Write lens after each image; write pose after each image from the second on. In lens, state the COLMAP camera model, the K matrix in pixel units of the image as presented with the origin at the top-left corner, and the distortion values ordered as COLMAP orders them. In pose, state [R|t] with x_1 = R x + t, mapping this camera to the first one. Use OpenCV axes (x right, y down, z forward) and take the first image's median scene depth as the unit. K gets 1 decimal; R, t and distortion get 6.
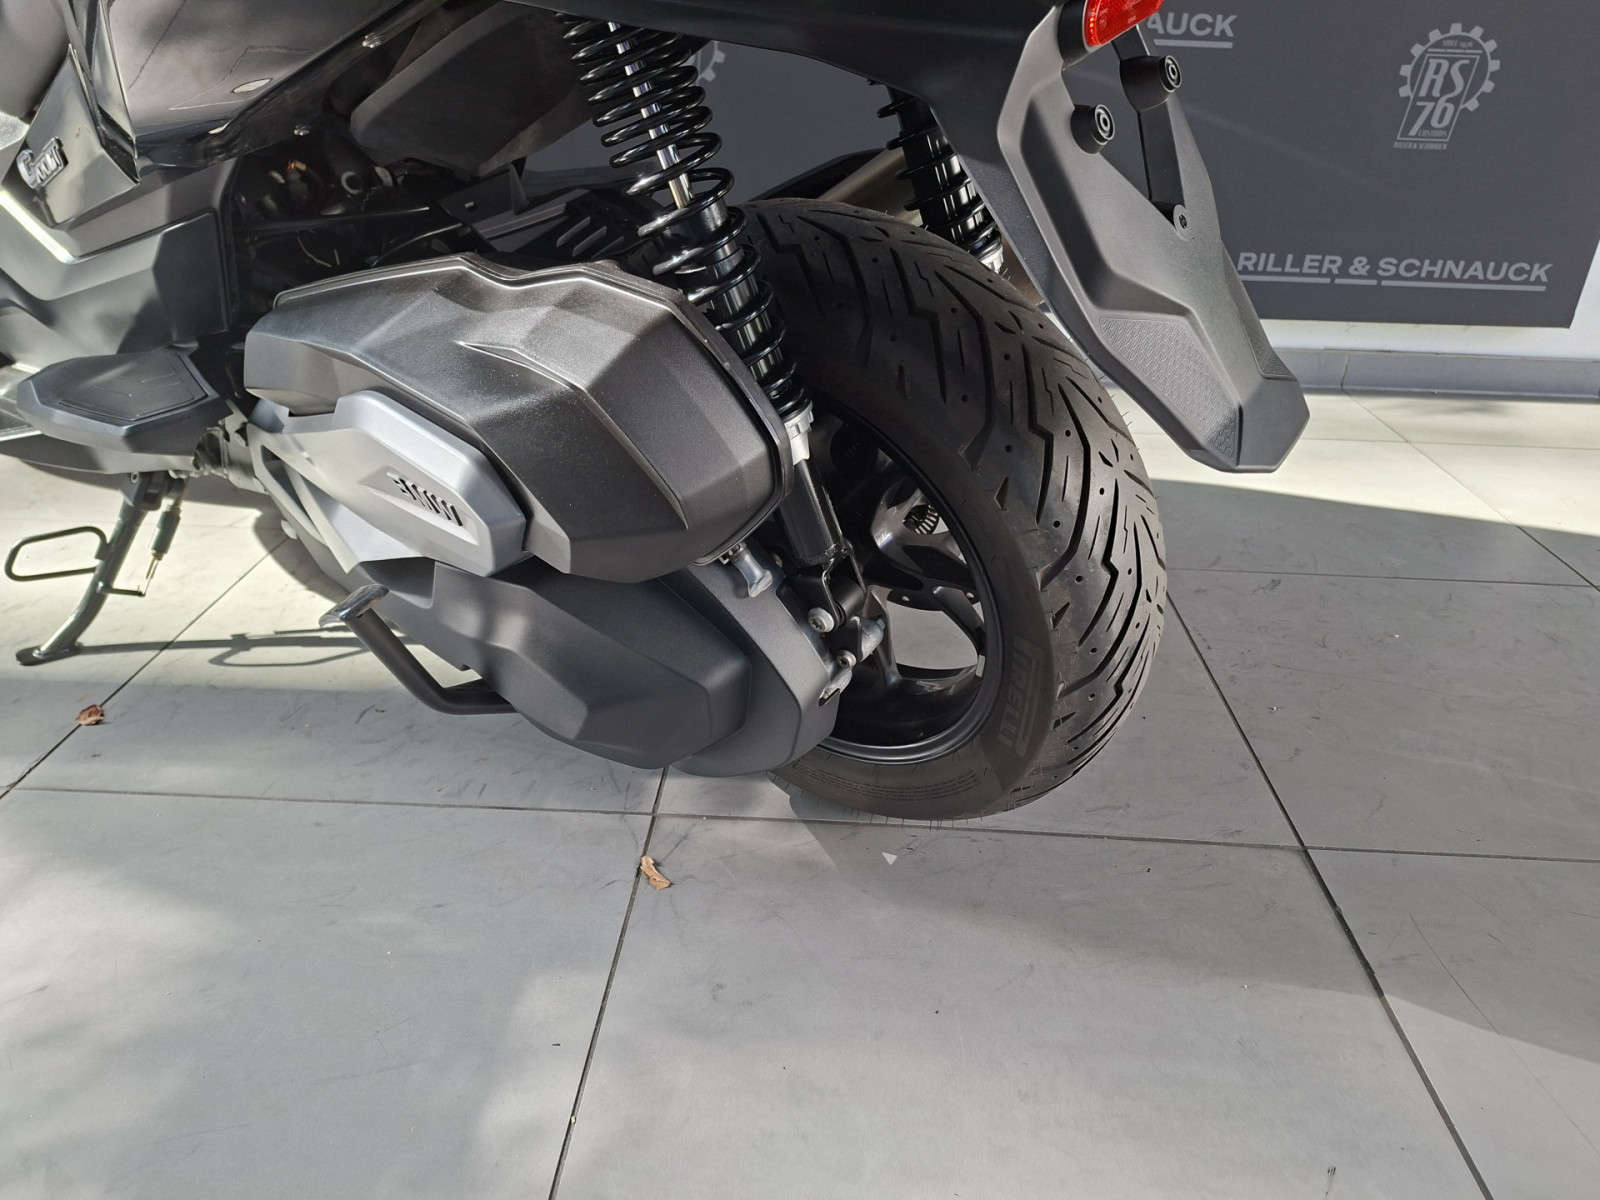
lens RADIAL K [[1148.4, 0, 817.2], [0, 1148.4, 607.2], [0, 0, 1]] dist [0.065916, -0.053810]
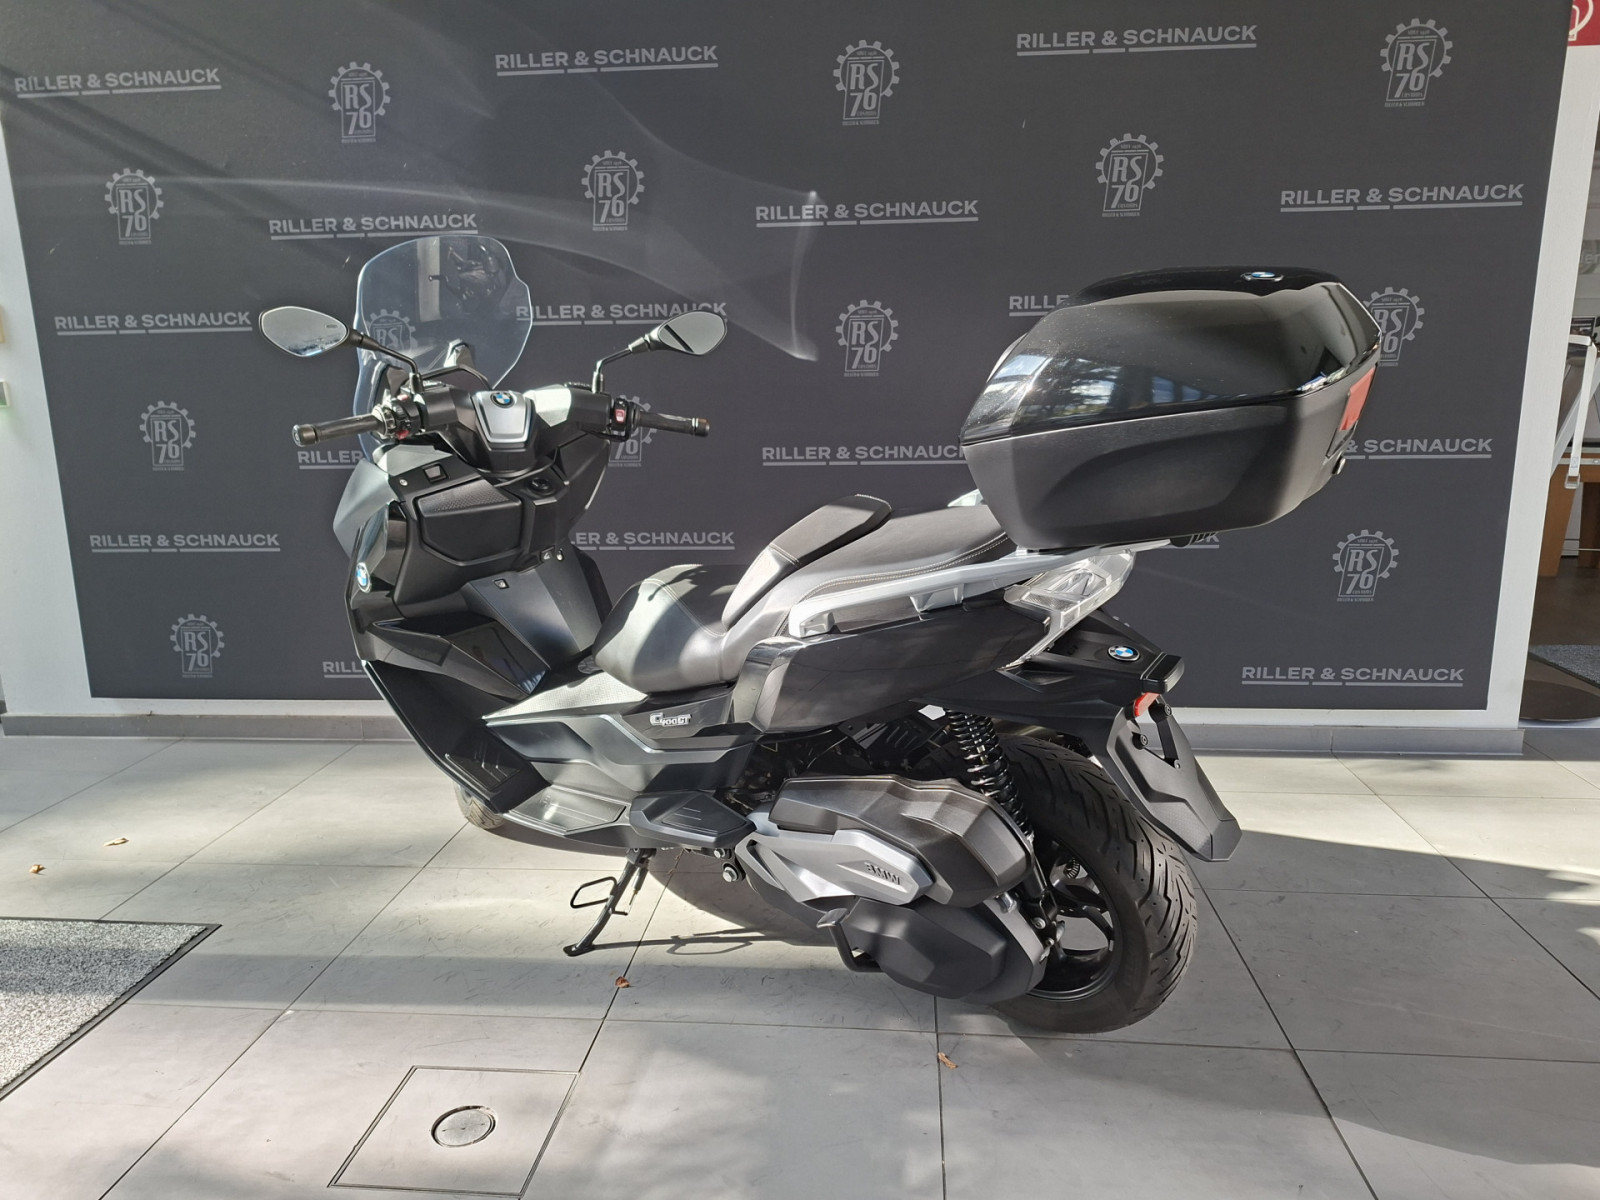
lens RADIAL K [[1148.4, 0, 786.1], [0, 1148.4, 595.9], [0, 0, 1]] dist [0.065916, -0.053810]
pose [[0.996548, -0.035608, -0.074996, -0.275228], [0.014425, 0.963872, -0.265974, -0.009871], [0.081758, 0.263974, 0.961058, -1.286095]]
